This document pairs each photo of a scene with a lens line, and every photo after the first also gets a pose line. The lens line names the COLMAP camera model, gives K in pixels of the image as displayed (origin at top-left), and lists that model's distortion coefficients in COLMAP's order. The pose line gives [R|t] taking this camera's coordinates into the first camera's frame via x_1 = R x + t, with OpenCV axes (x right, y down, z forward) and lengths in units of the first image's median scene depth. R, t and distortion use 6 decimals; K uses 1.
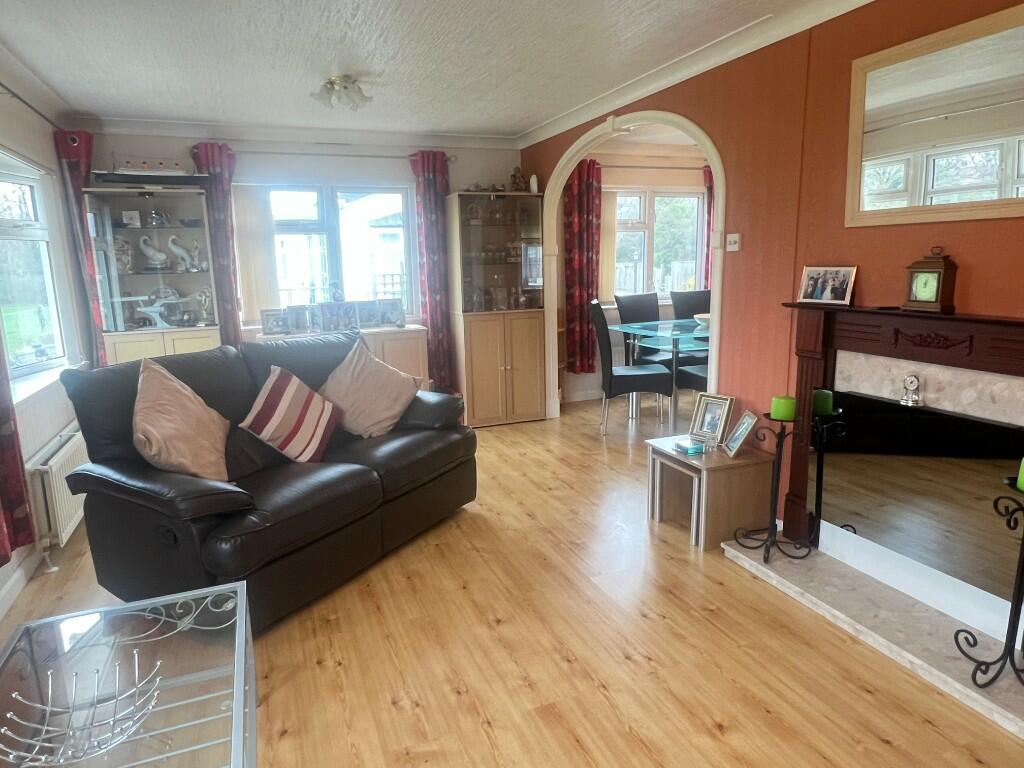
lens RADIAL K [[633.7, 0, 511.7], [0, 633.7, 385.4], [0, 0, 1]] dist [0.005610, 0.004278]
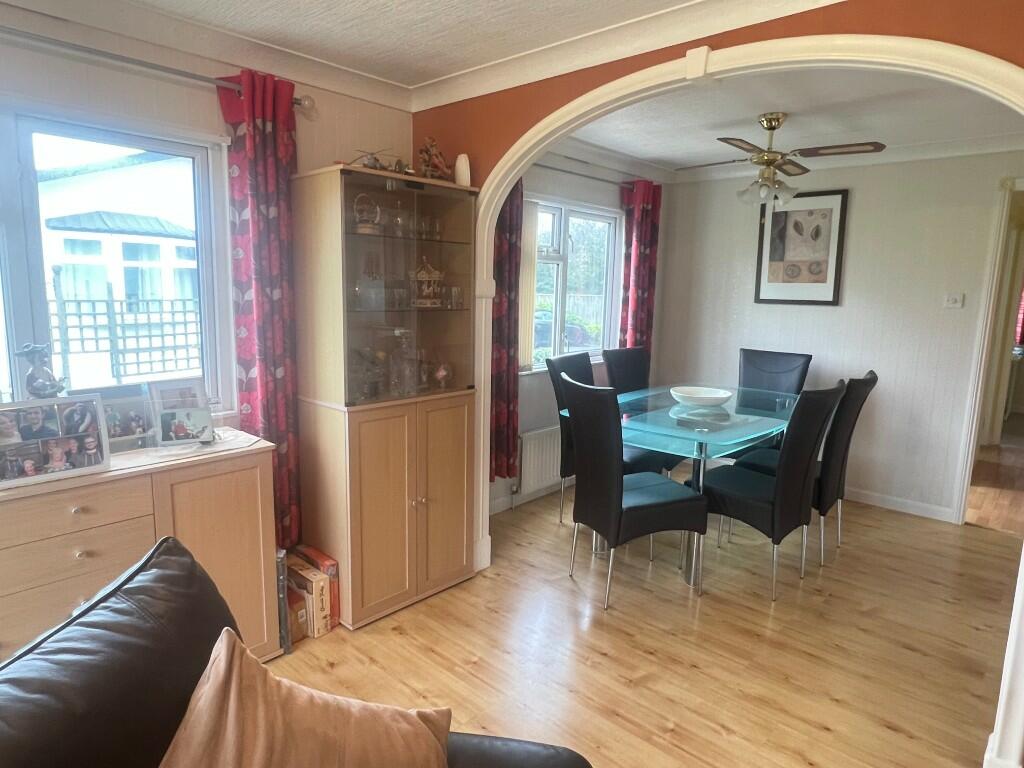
lens RADIAL K [[633.7, 0, 510.6], [0, 633.7, 378.8], [0, 0, 1]] dist [0.005610, 0.004278]
pose [[0.901450, -0.018712, 0.432479, -0.170125], [0.041693, 0.998174, -0.043714, -0.105747], [-0.430871, 0.057438, 0.900584, 0.480098]]
